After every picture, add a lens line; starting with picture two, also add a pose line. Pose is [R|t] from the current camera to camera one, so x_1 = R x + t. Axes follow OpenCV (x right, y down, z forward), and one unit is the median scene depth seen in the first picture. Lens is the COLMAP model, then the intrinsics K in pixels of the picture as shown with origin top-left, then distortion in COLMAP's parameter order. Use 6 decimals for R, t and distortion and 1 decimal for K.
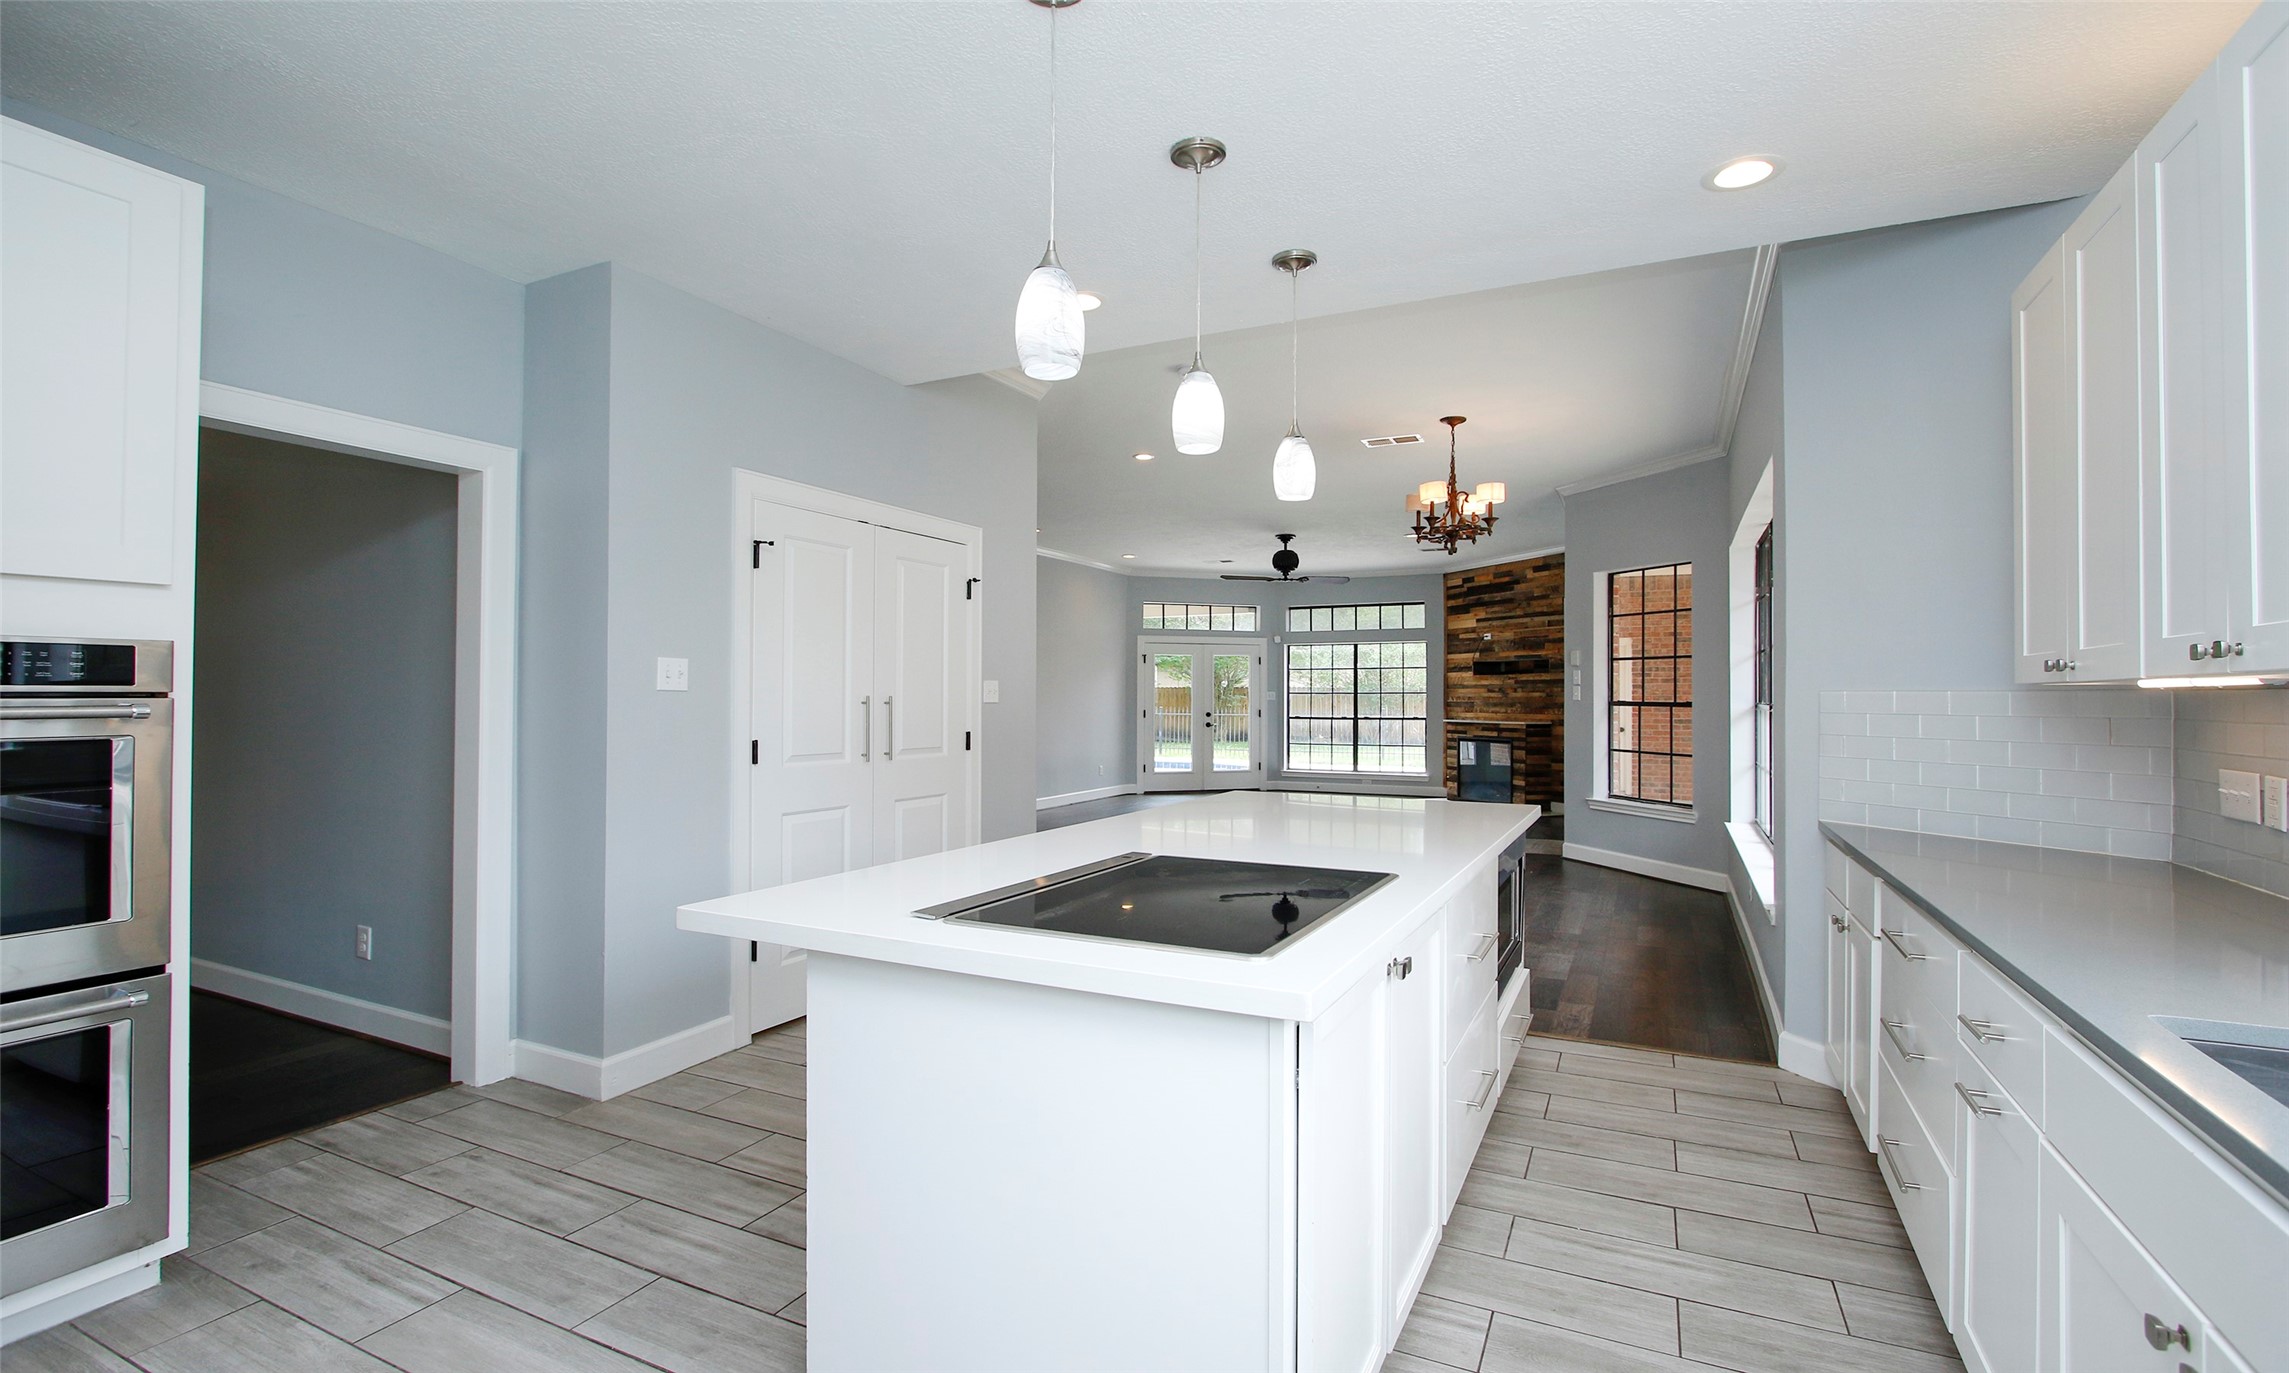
lens RADIAL K [[1059.6, 0, 1159.9], [0, 1059.6, 690.6], [0, 0, 1]] dist [-0.027031, 0.001650]
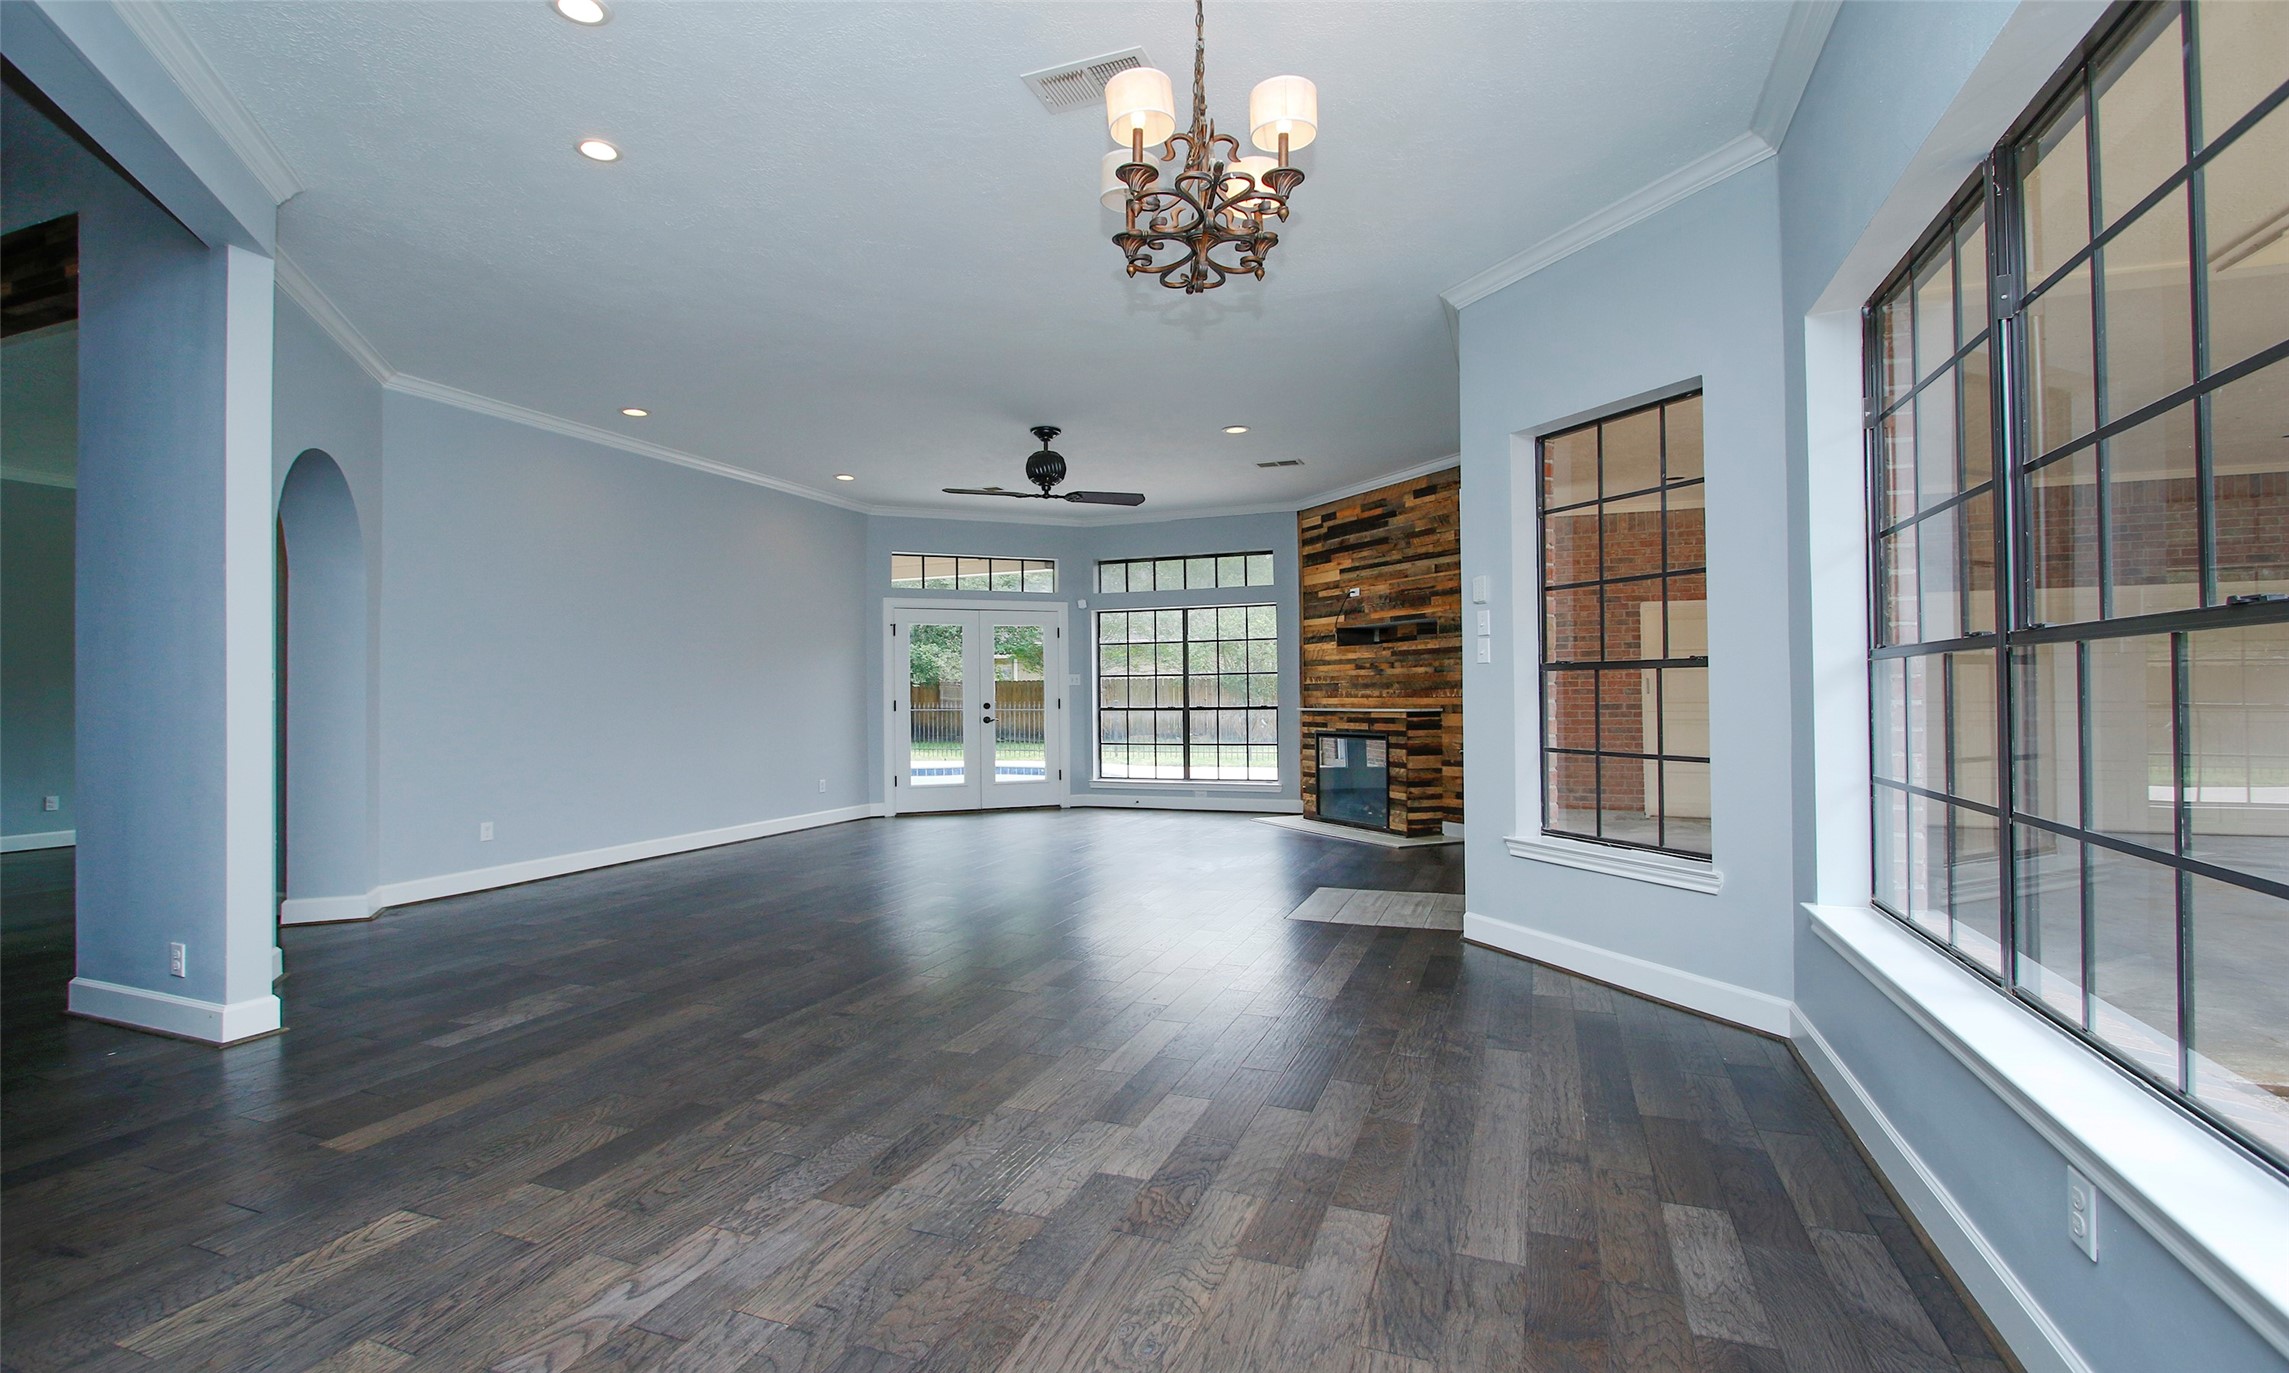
lens RADIAL K [[1059.6, 0, 1190.2], [0, 1059.6, 678.8], [0, 0, 1]] dist [-0.027031, 0.001650]
pose [[0.992304, -0.010363, 0.123390, 0.107992], [0.011594, 0.999890, -0.009263, 0.013427], [-0.123280, 0.010623, 0.992315, 0.294308]]
